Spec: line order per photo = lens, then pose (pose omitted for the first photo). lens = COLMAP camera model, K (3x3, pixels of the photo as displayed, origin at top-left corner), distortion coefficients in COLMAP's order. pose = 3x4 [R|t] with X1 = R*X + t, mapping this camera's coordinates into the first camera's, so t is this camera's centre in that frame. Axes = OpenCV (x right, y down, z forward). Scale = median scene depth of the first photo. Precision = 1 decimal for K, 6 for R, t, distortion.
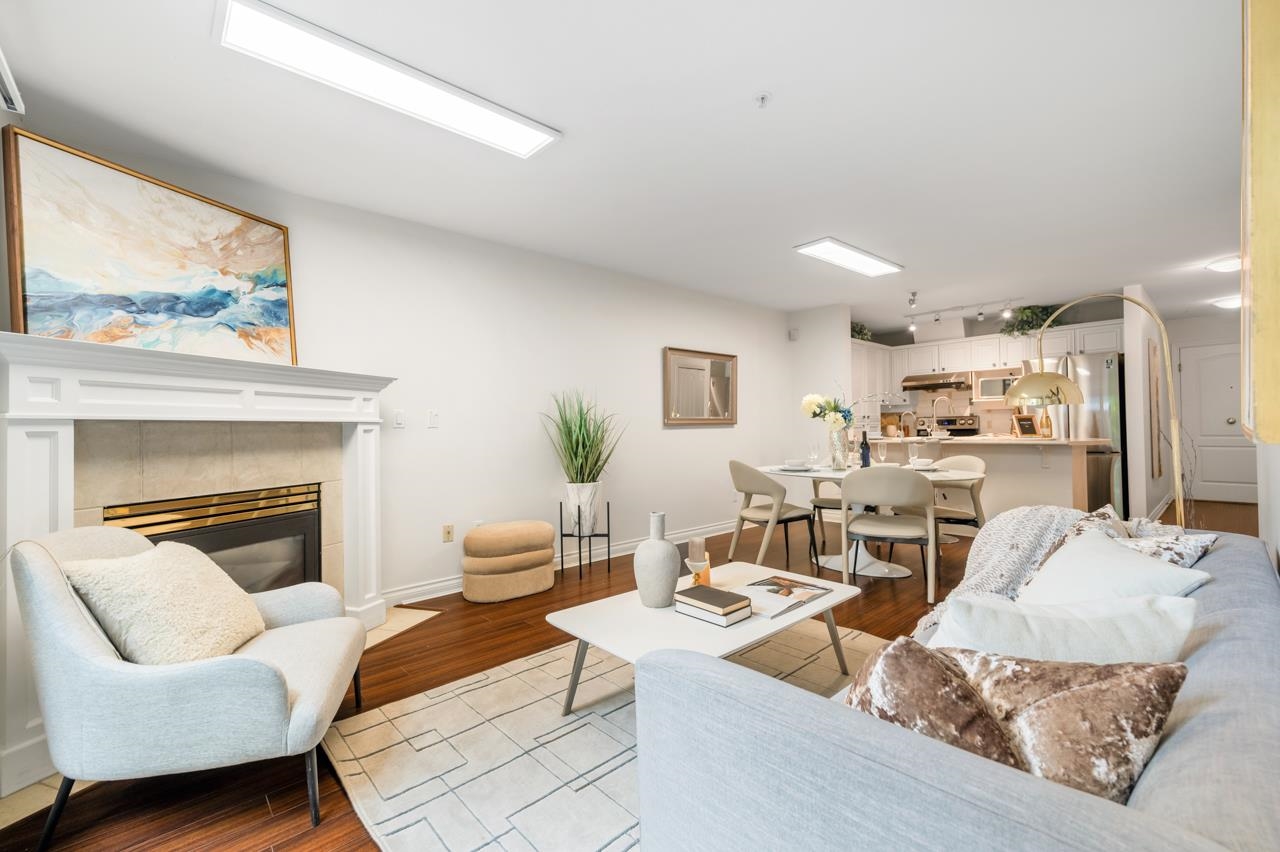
lens RADIAL K [[539.7, 0, 637.6], [0, 539.7, 418.5], [0, 0, 1]] dist [0.001224, -0.000017]
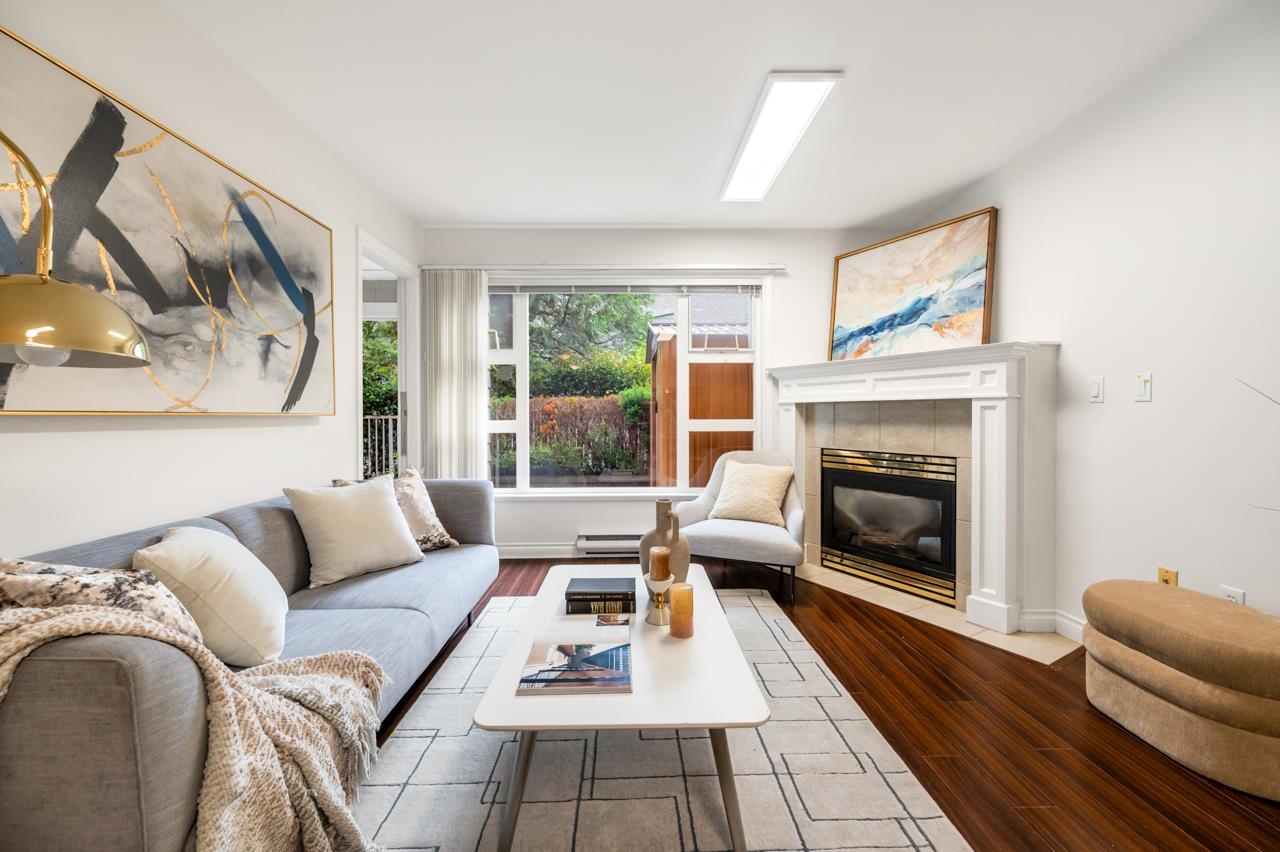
lens RADIAL K [[517.3, 0, 638.6], [0, 517.3, 420.0], [0, 0, 1]] dist [-0.000073, -0.000048]
pose [[-0.657181, 0.022096, -0.753408, 0.545573], [0.024279, 0.999672, 0.008141, 0.023574], [0.753341, -0.012941, -0.657502, 1.166572]]
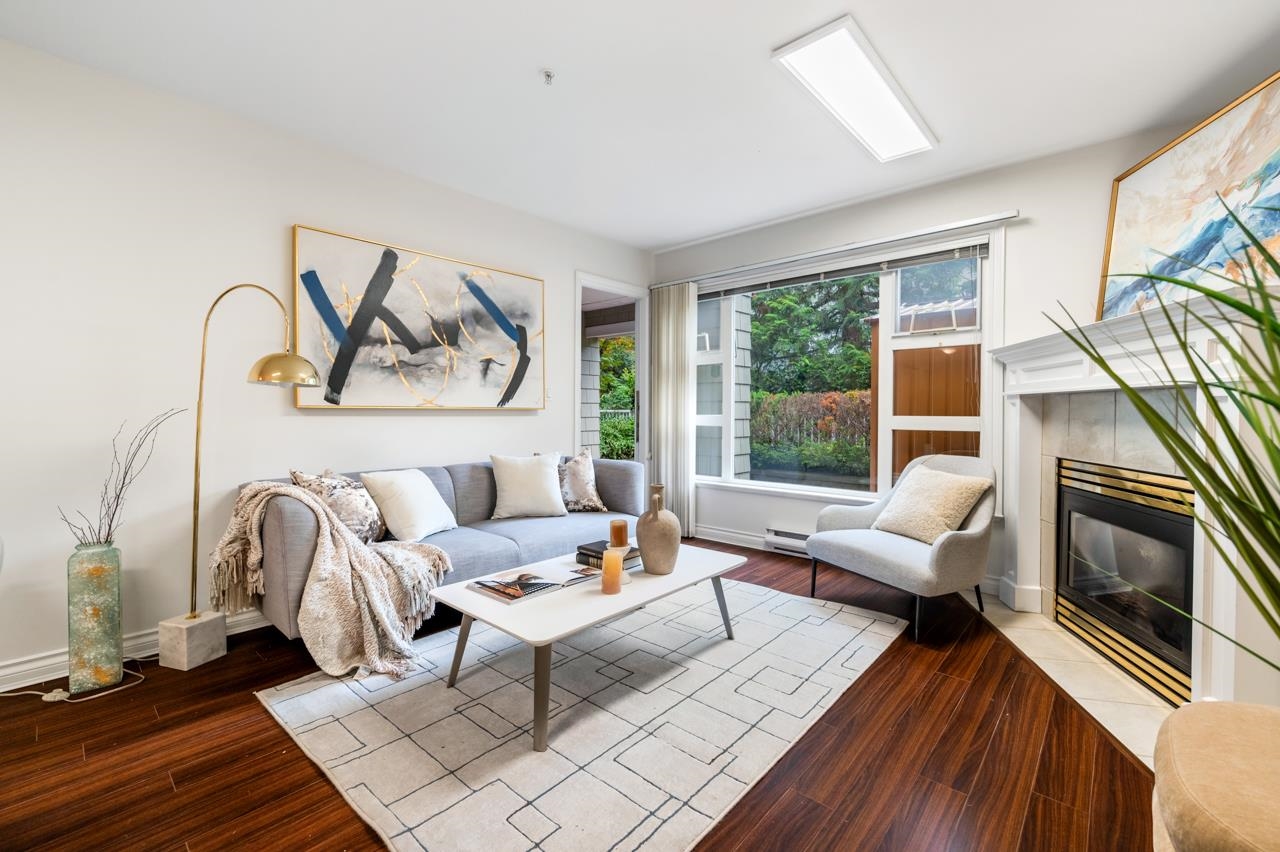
lens RADIAL K [[539.7, 0, 637.6], [0, 539.7, 418.5], [0, 0, 1]] dist [0.001224, -0.000017]
pose [[-0.994628, 0.011964, -0.102817, 0.135899], [0.012145, 0.999926, -0.001131, 0.037035], [0.102796, -0.002374, -0.994700, 1.529271]]
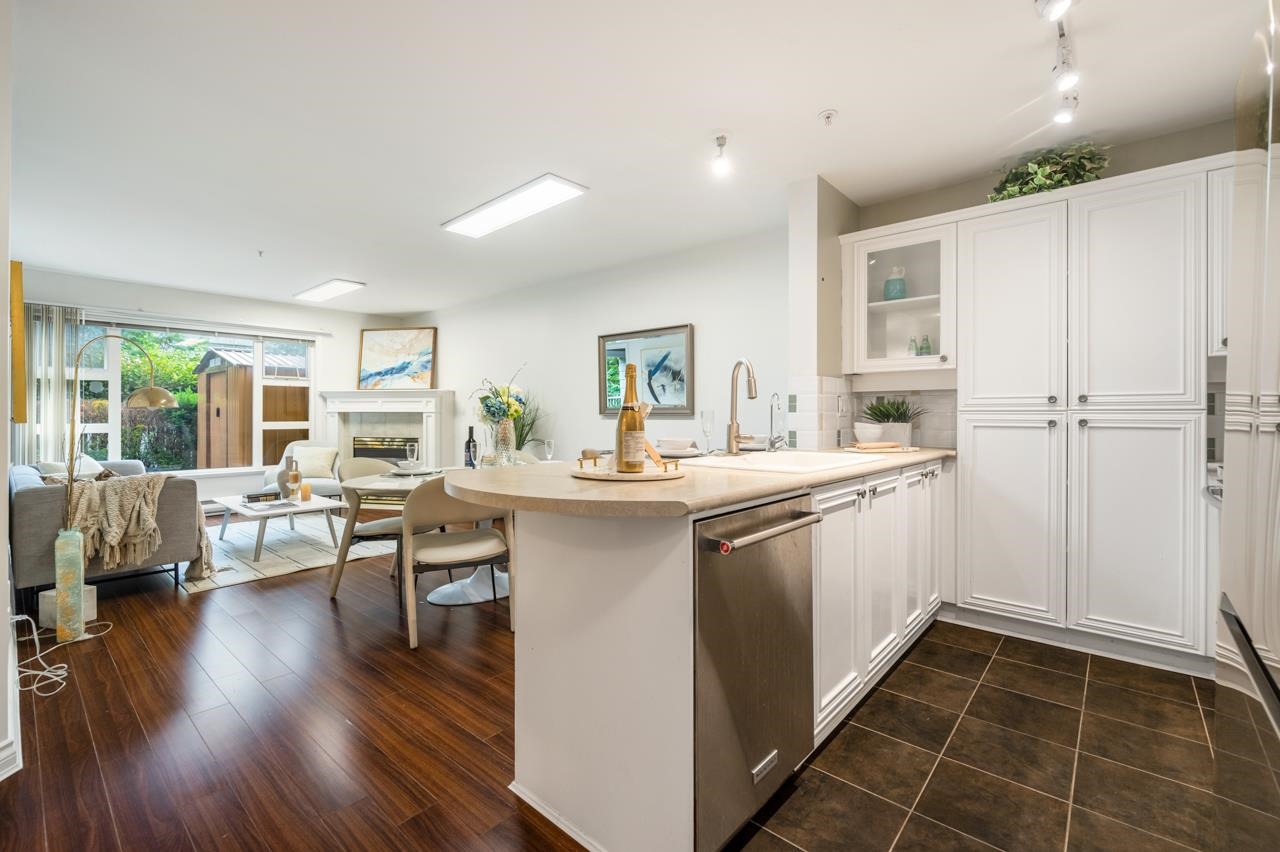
lens RADIAL K [[552.1, 0, 637.9], [0, 552.1, 417.5], [0, 0, 1]] dist [0.001581, 0.000005]
pose [[0.117229, 0.015713, -0.992981, 1.836476], [0.014980, 0.999733, 0.017589, 0.002736], [0.992992, -0.016937, 0.116963, 1.622519]]
